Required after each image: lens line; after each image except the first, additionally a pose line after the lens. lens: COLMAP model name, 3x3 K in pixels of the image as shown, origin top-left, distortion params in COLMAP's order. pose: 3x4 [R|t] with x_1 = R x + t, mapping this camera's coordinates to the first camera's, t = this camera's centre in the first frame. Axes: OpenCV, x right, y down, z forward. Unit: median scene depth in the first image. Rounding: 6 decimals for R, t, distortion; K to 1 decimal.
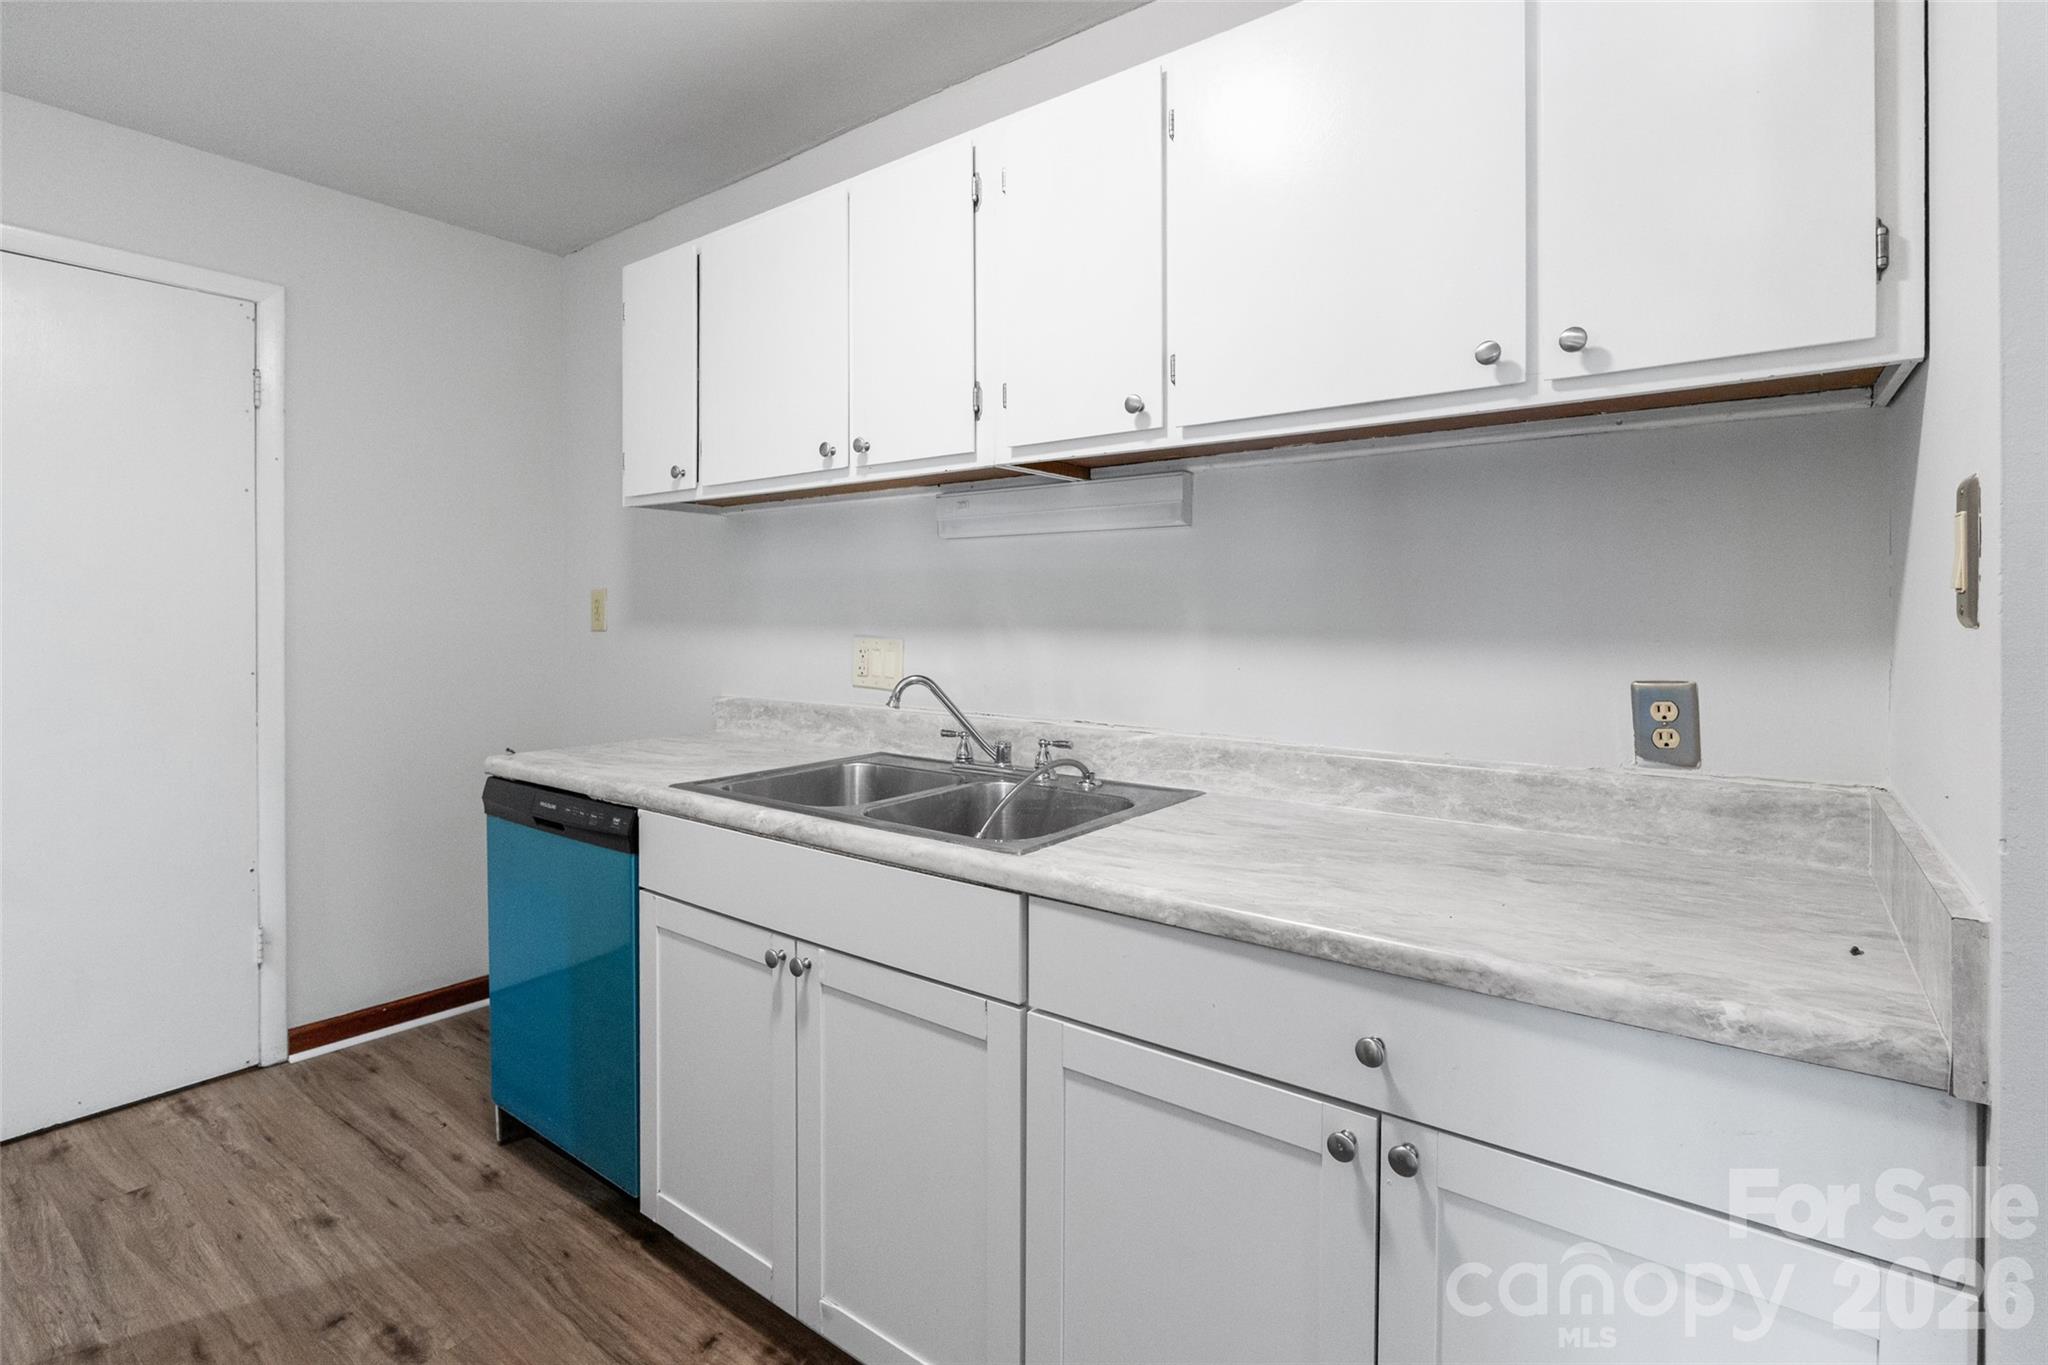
lens RADIAL K [[971.2, 0, 1027.6], [0, 971.2, 616.8], [0, 0, 1]] dist [-0.002645, -0.000128]
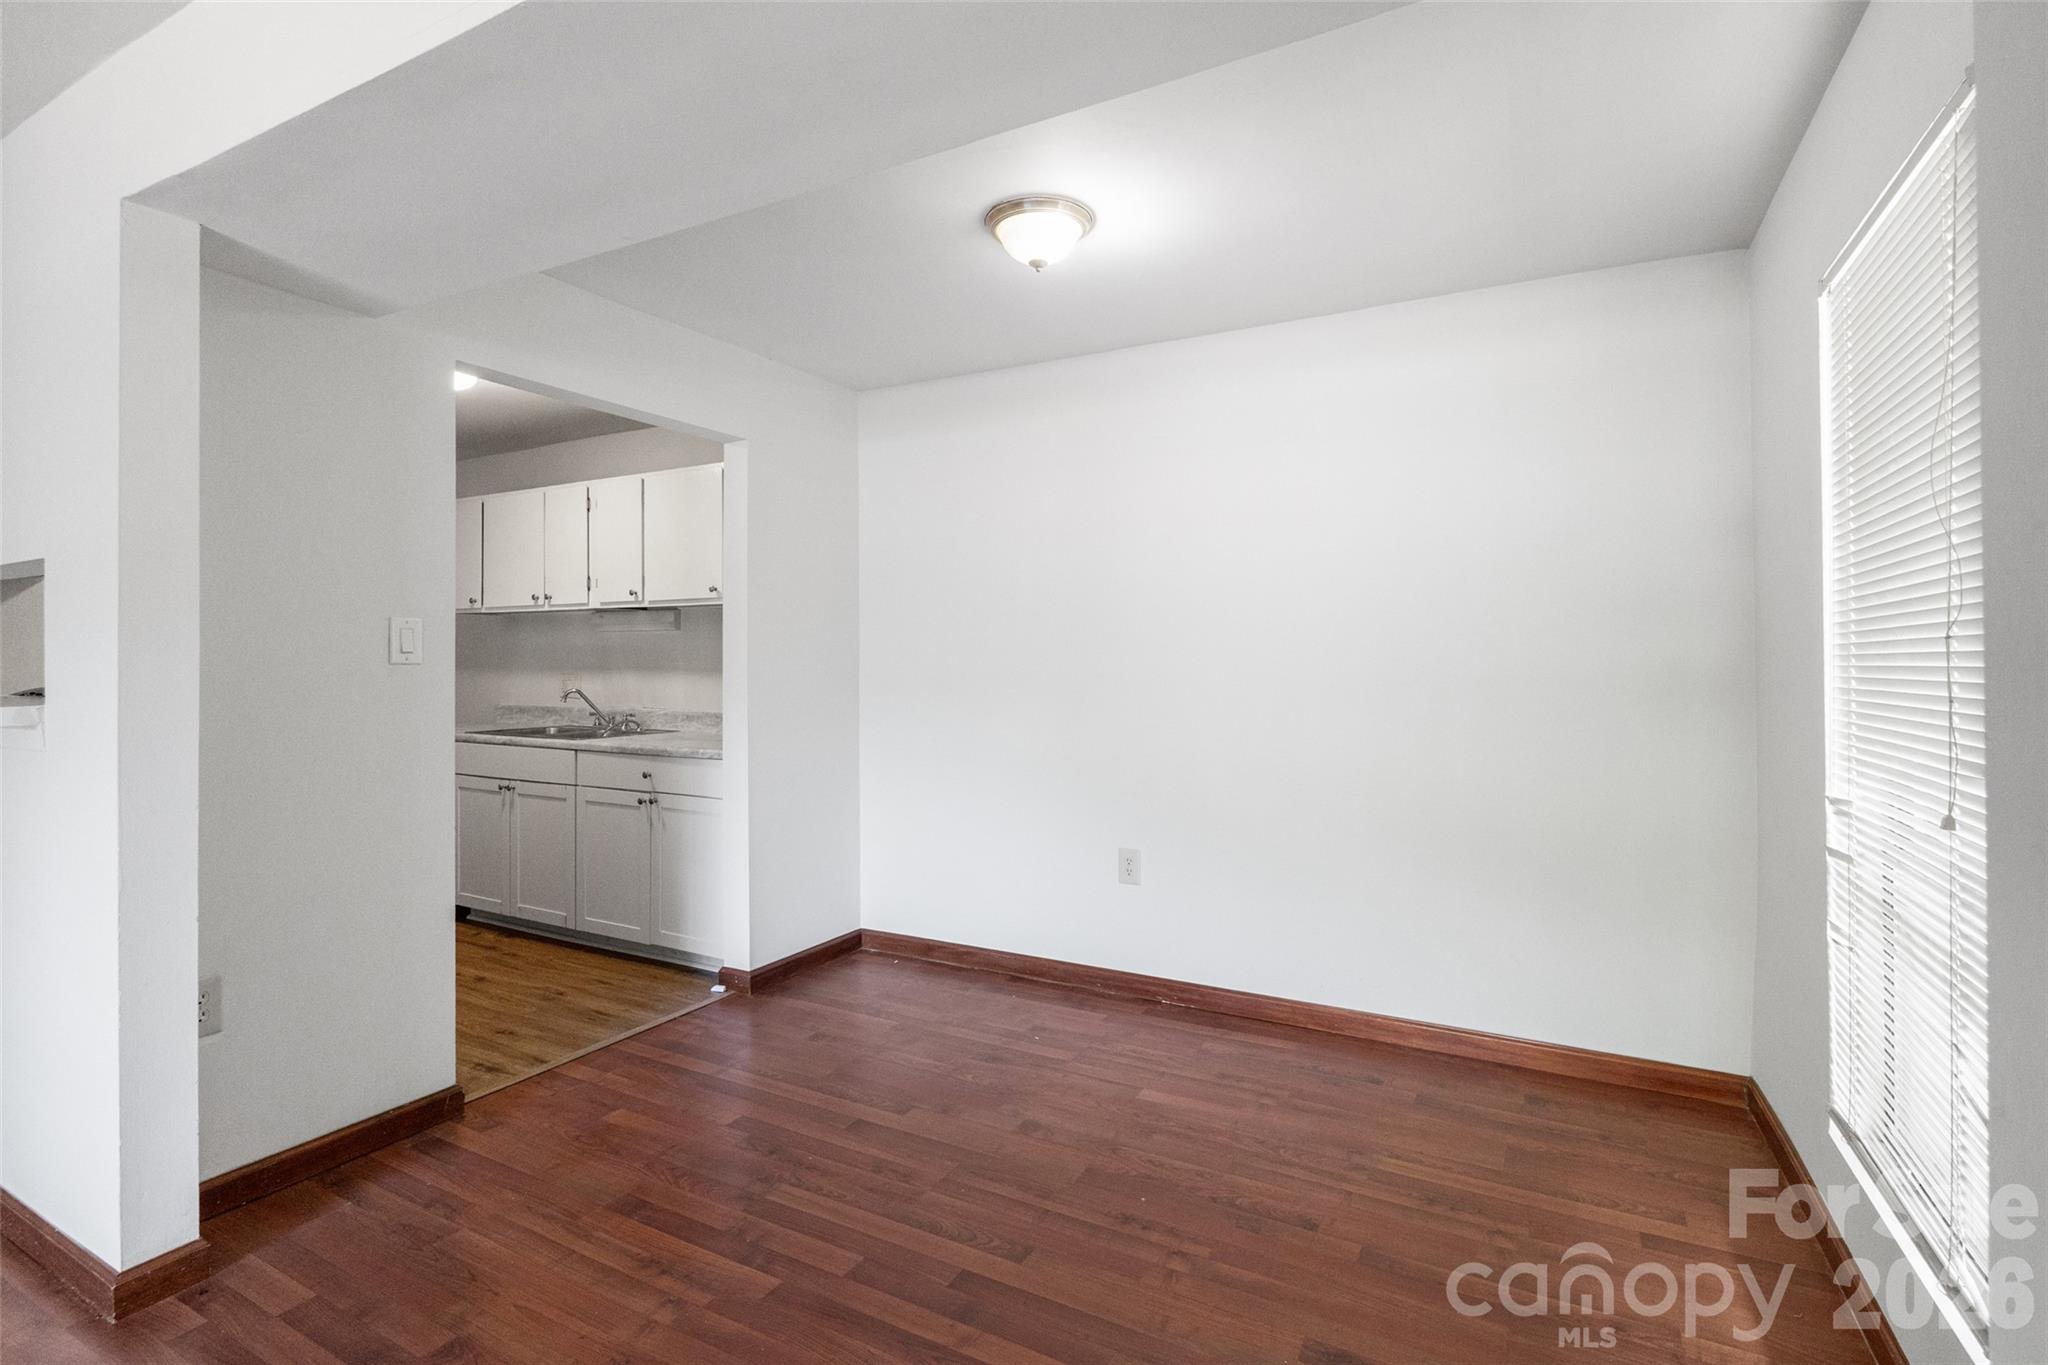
lens RADIAL K [[954.0, 0, 1053.6], [0, 954.0, 668.6], [0, 0, 1]] dist [-0.003659, -0.000282]
pose [[0.987614, -0.004708, 0.156835, 0.526406], [0.004268, 0.999986, 0.003147, 0.003707], [-0.156848, -0.002438, 0.987620, -1.173753]]
